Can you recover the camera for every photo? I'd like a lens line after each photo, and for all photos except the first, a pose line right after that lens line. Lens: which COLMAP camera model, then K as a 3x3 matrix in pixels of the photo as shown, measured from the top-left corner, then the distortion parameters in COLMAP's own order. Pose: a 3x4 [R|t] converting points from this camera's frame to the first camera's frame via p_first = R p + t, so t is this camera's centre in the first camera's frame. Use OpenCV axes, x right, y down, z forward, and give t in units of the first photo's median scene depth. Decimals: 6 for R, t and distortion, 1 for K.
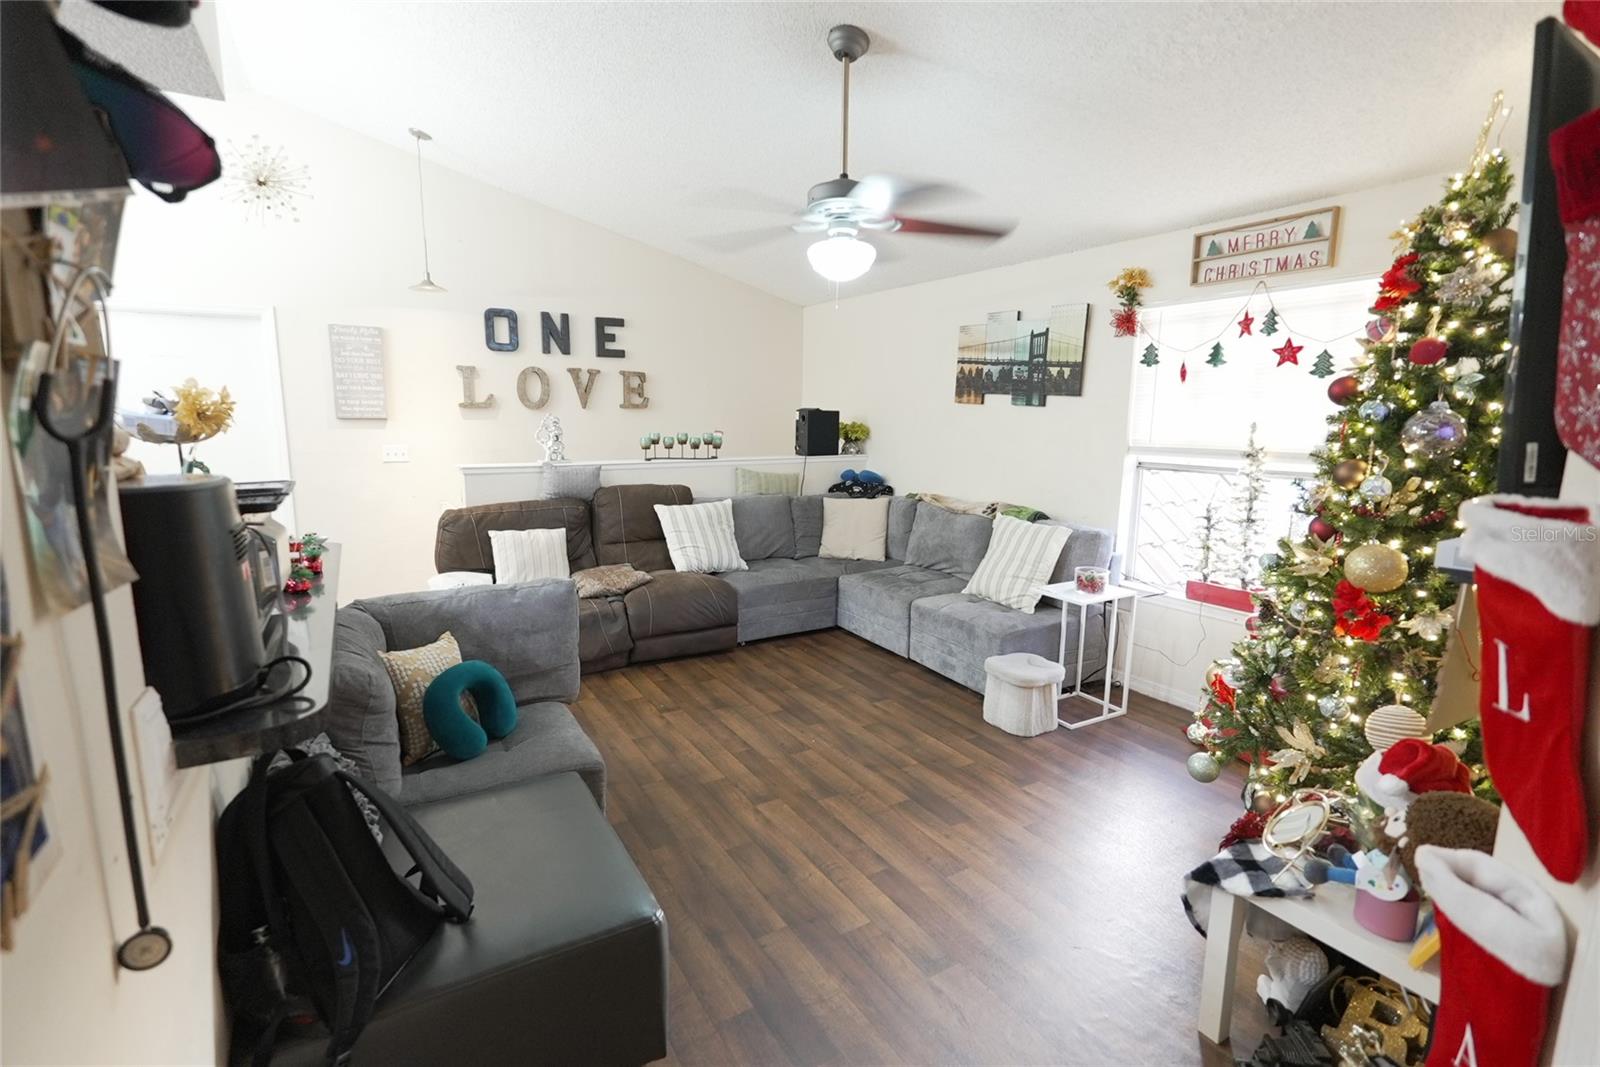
lens RADIAL K [[730.7, 0, 797.0], [0, 730.7, 532.6], [0, 0, 1]] dist [-0.005117, 0.001216]
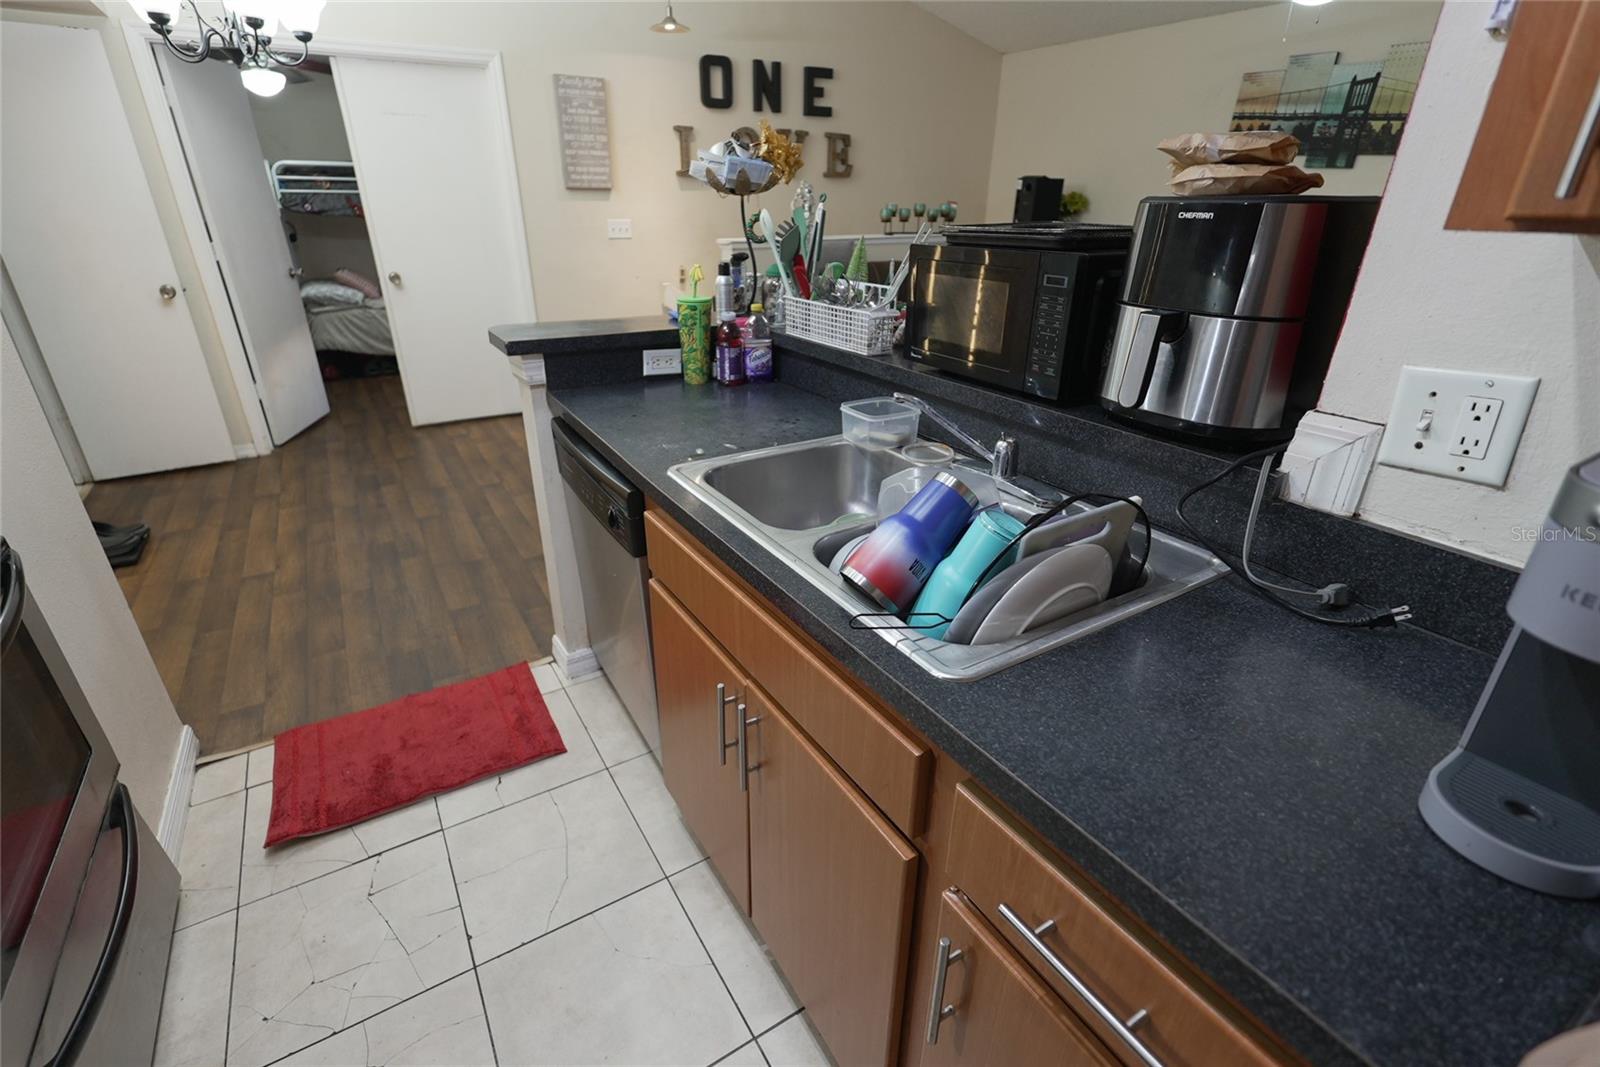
lens RADIAL K [[730.7, 0, 797.0], [0, 730.7, 532.6], [0, 0, 1]] dist [-0.005117, 0.001216]
pose [[0.999970, -0.007633, 0.001407, -0.345092], [0.006985, 0.964096, 0.265461, 0.022656], [-0.003382, -0.265443, 0.964121, -0.018534]]
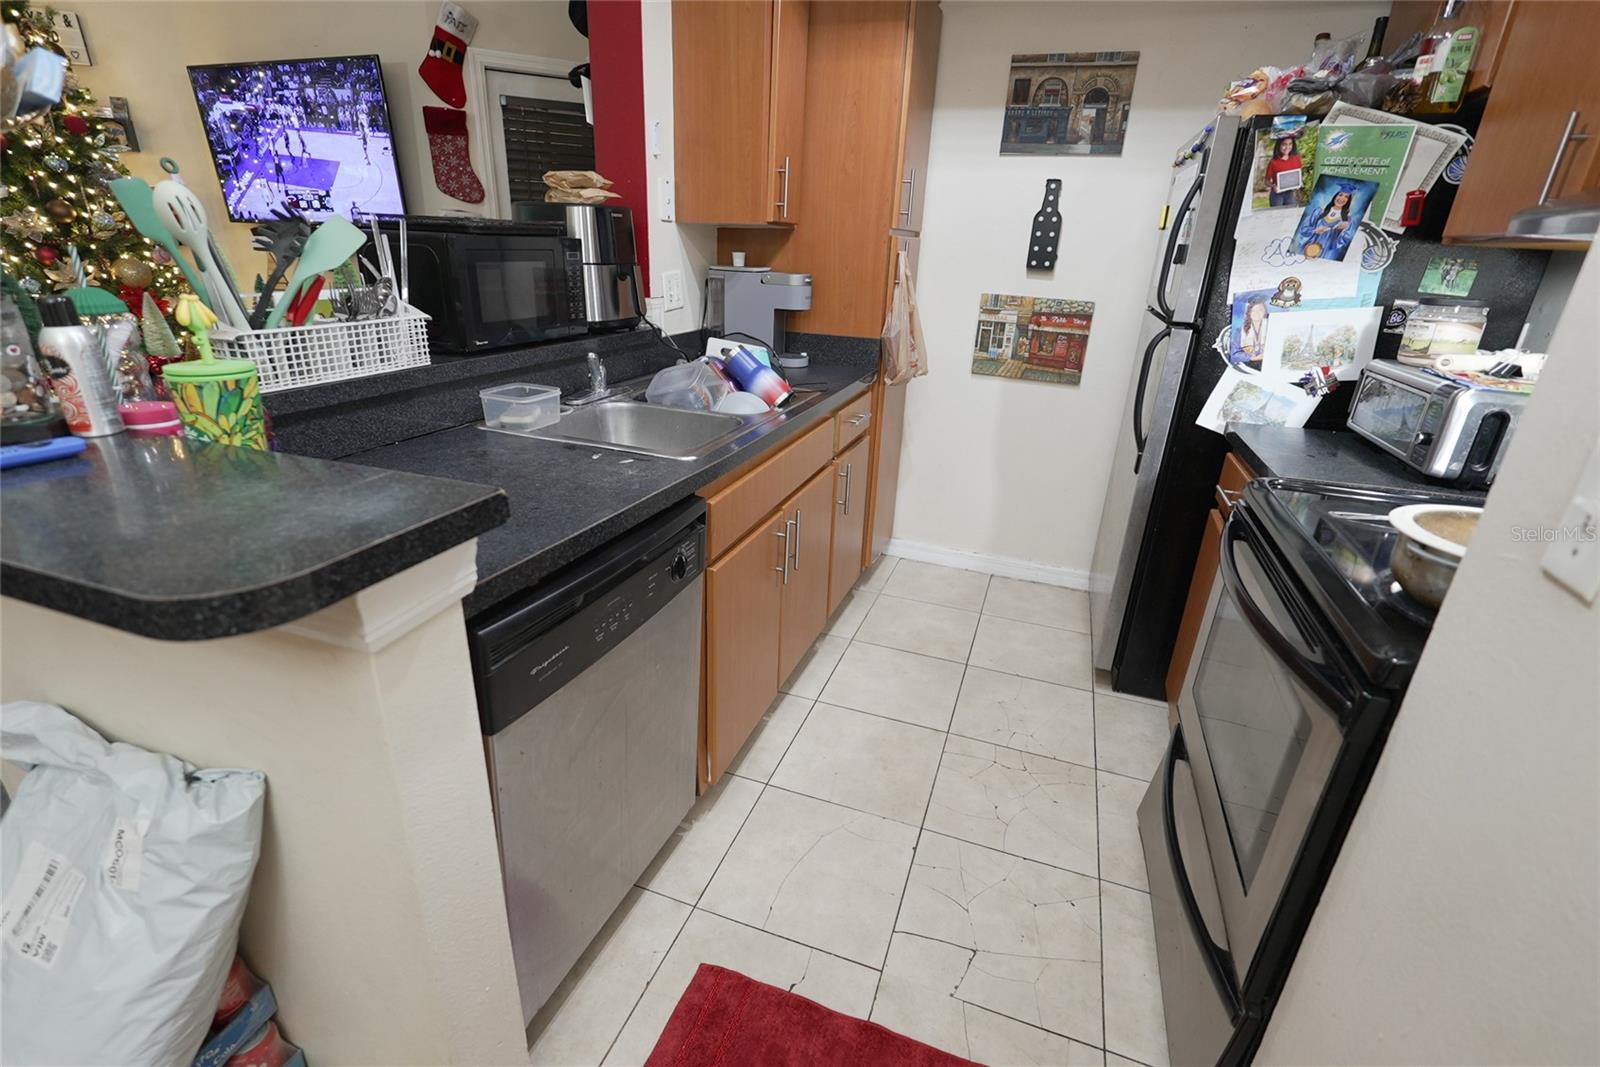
lens RADIAL K [[714.5, 0, 796.9], [0, 714.5, 504.4], [0, 0, 1]] dist [-0.002911, -0.000036]
pose [[-0.635876, -0.300534, 0.710873, -0.630851], [0.077992, 0.891333, 0.446590, -0.033633], [-0.767840, 0.339418, -0.543338, 0.390571]]
